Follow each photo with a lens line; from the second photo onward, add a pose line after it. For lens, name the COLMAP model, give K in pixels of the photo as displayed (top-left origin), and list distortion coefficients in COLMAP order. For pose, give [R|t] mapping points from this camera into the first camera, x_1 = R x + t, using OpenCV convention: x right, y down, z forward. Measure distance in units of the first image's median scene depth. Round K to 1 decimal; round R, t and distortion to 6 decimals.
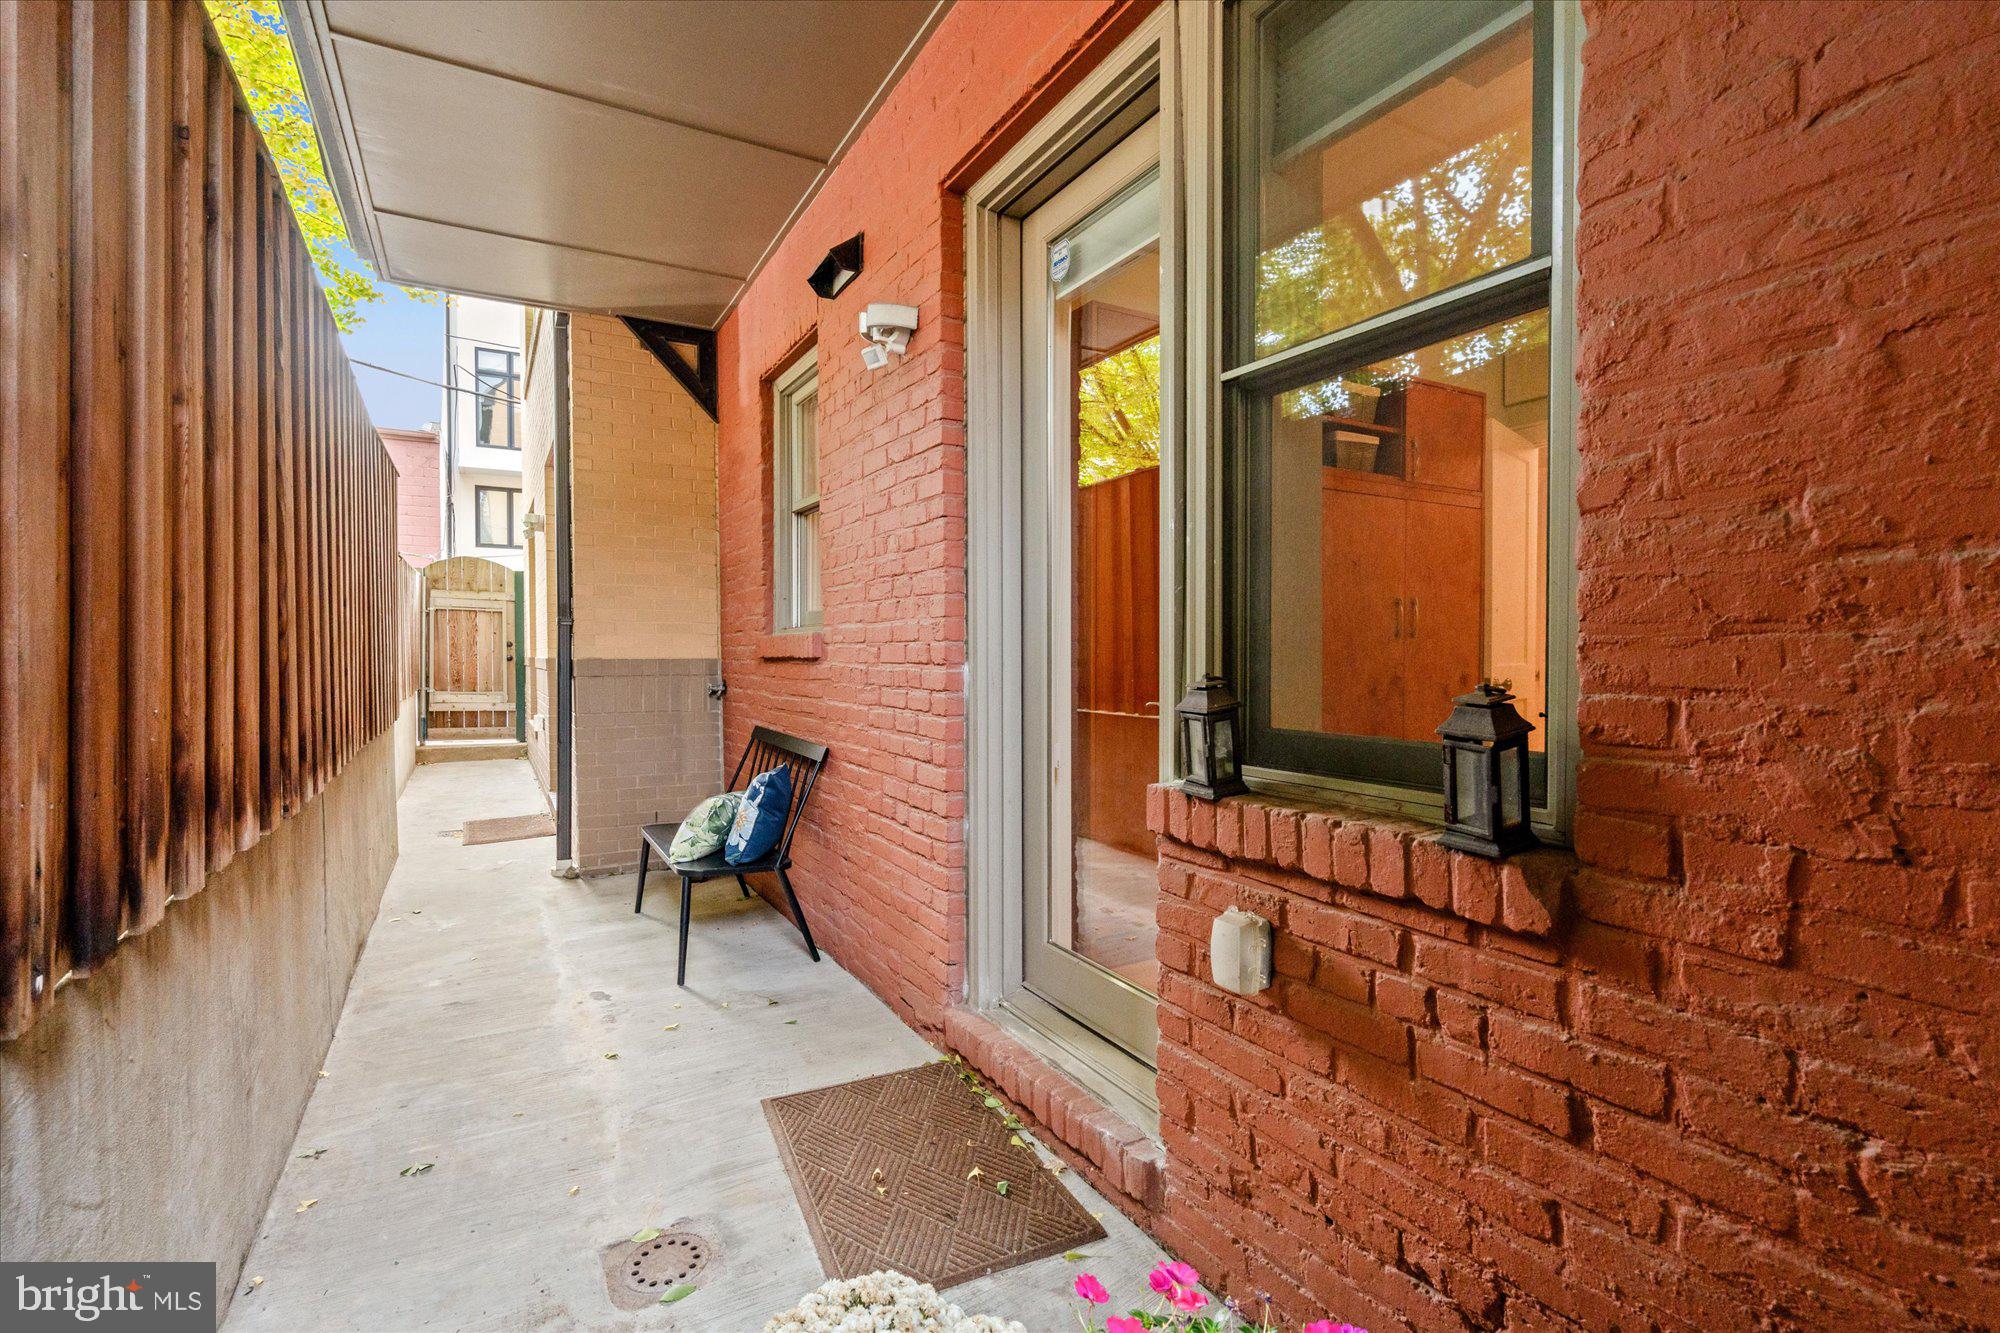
lens RADIAL K [[909.4, 0, 986.6], [0, 909.4, 667.9], [0, 0, 1]] dist [-0.000995, 0.000519]
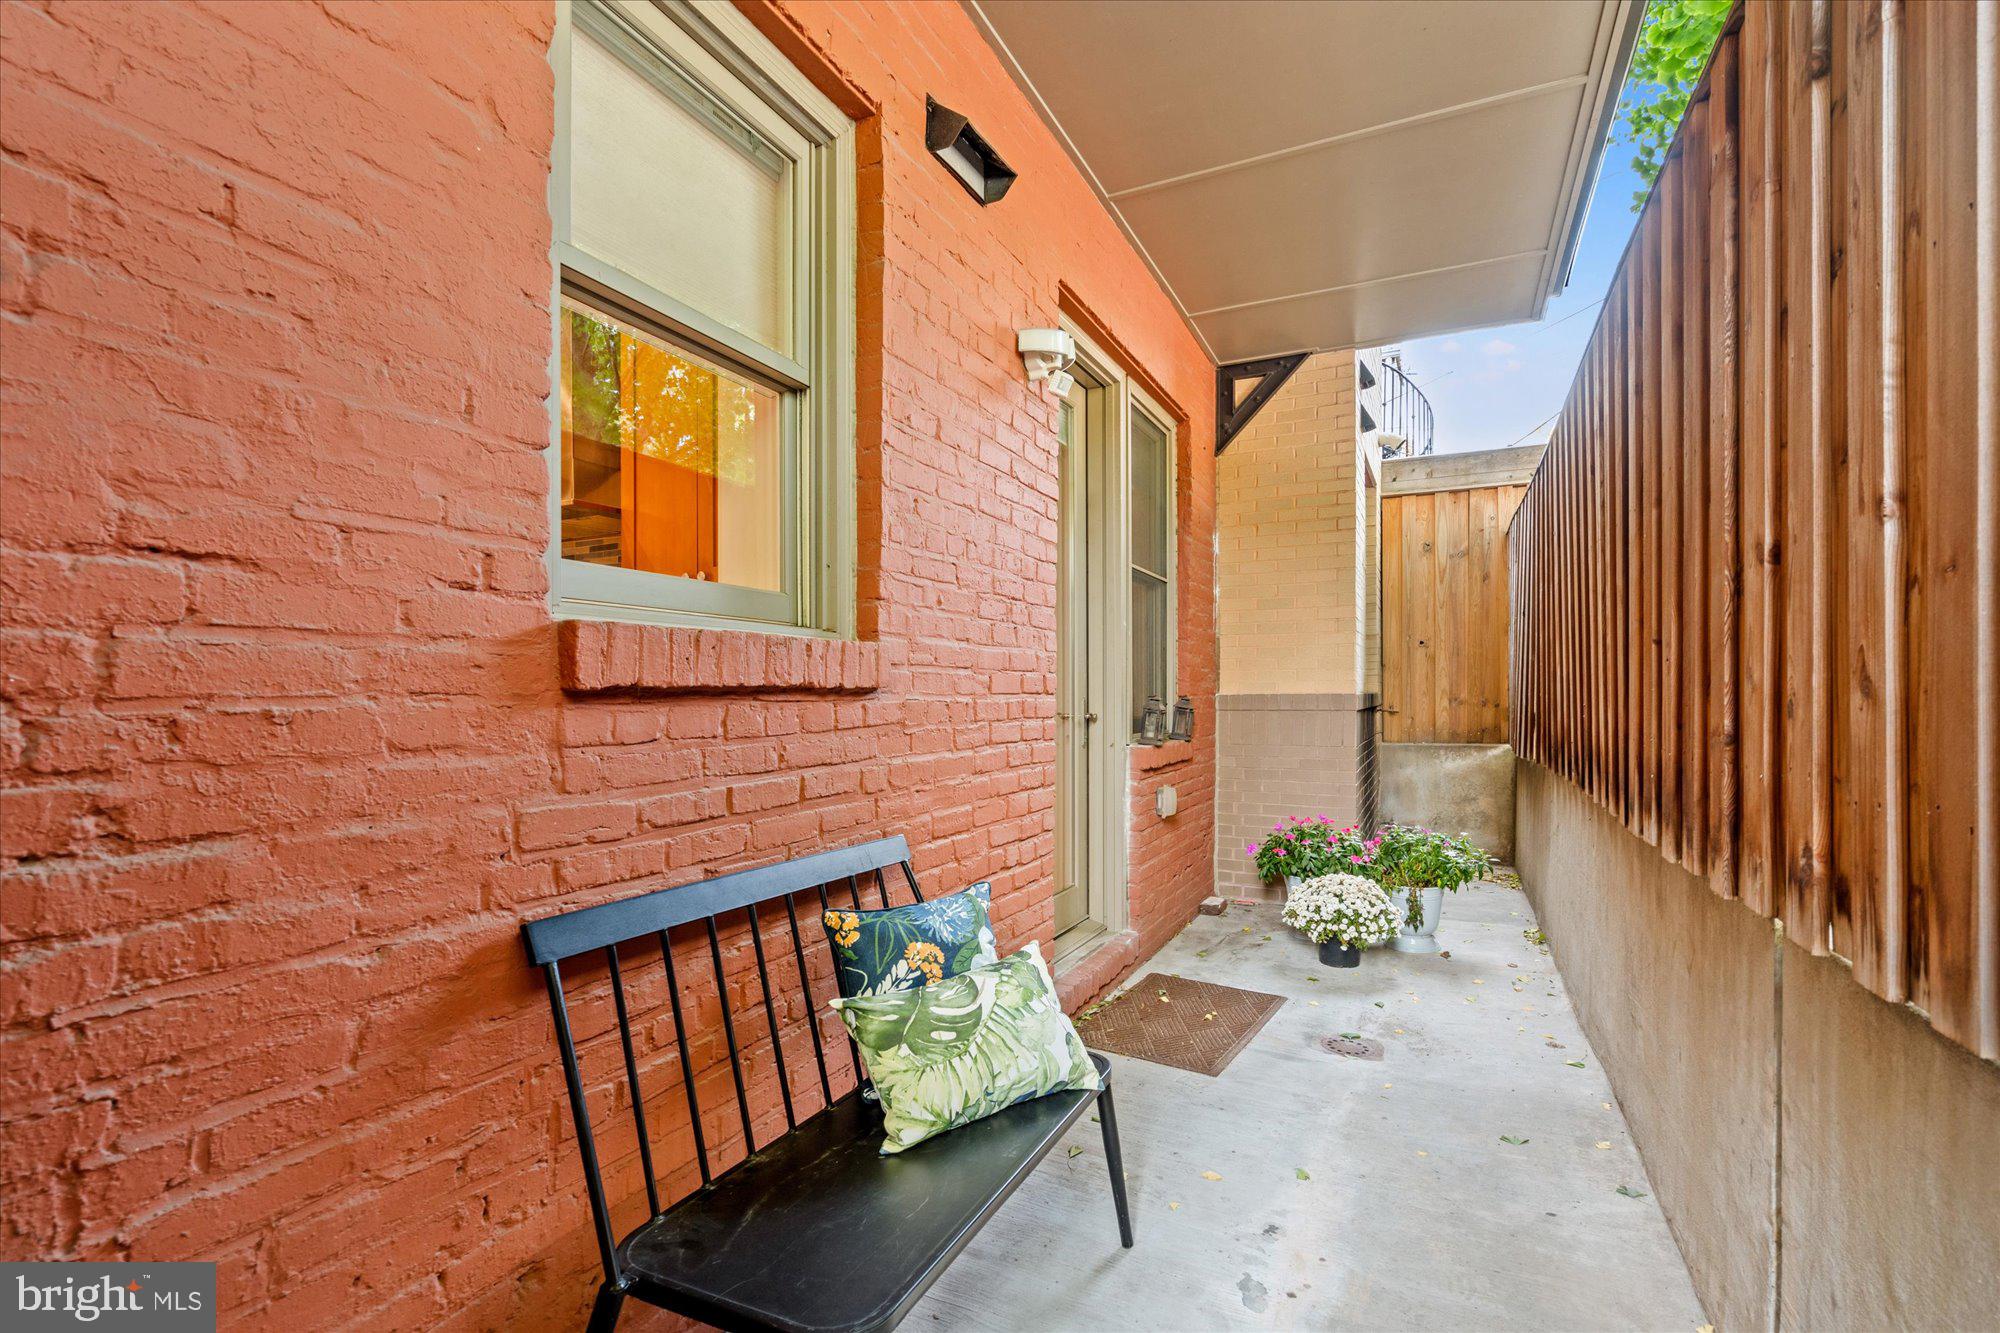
lens RADIAL K [[909.4, 0, 986.6], [0, 909.4, 667.9], [0, 0, 1]] dist [-0.000995, 0.000519]
pose [[-0.559955, 0.024495, 0.828161, -0.853989], [0.015930, 0.999696, -0.018797, -0.014590], [-0.828370, 0.002667, -0.560175, 1.535444]]
